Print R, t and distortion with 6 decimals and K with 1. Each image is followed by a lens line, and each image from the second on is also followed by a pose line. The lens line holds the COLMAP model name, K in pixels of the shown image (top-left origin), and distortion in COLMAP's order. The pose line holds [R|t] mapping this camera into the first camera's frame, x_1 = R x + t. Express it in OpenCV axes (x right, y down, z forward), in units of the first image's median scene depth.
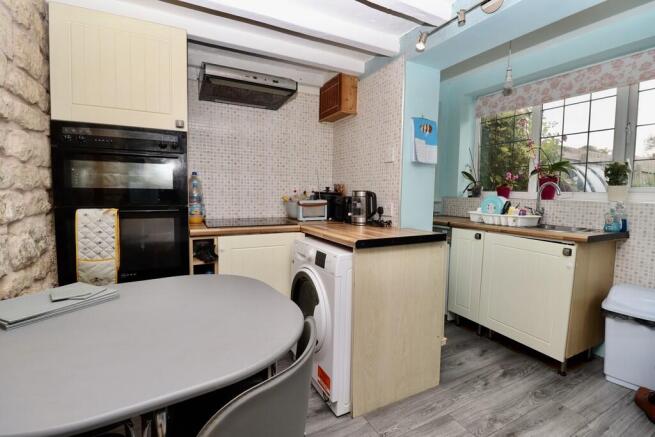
lens RADIAL K [[306.5, 0, 330.9], [0, 306.5, 213.1], [0, 0, 1]] dist [0.002215, -0.011442]
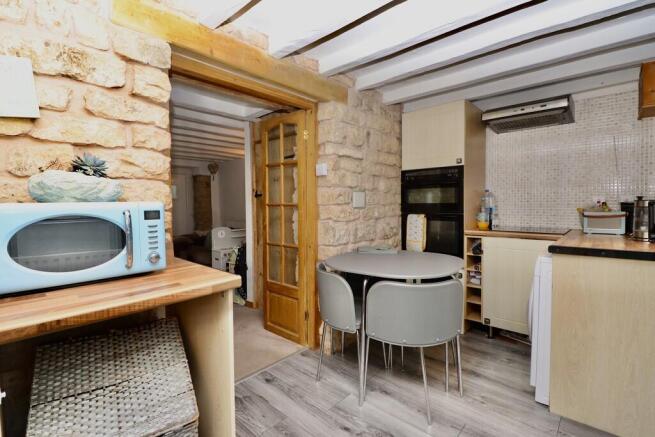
lens RADIAL K [[306.5, 0, 330.9], [0, 306.5, 213.1], [0, 0, 1]] dist [0.002215, -0.011442]
pose [[0.330624, 0.009855, -0.943711, 0.813600], [-0.052210, 0.998605, -0.007863, 0.019692], [0.942317, 0.051871, 0.330677, -0.116540]]
